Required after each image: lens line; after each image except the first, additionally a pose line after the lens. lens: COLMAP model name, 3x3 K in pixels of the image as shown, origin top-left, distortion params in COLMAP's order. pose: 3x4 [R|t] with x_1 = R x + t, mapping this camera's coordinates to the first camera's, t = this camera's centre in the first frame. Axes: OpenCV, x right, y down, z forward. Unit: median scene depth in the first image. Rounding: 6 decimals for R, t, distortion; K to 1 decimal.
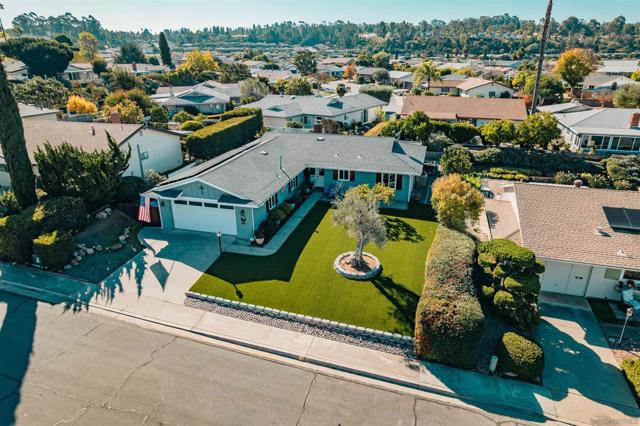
lens RADIAL K [[409.5, 0, 320.0], [0, 409.5, 213.0], [0, 0, 1]] dist [-0.071416, 0.063613]
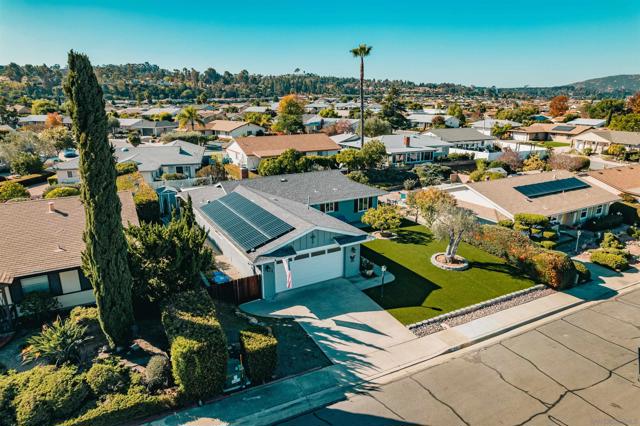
lens RADIAL K [[409.5, 0, 320.0], [0, 409.5, 213.0], [0, 0, 1]] dist [-0.071416, 0.063613]
pose [[0.695751, -0.191026, 0.692416, -0.959503], [0.260502, 0.965462, 0.004598, -0.119642], [-0.669380, 0.177176, 0.721484, 0.312599]]
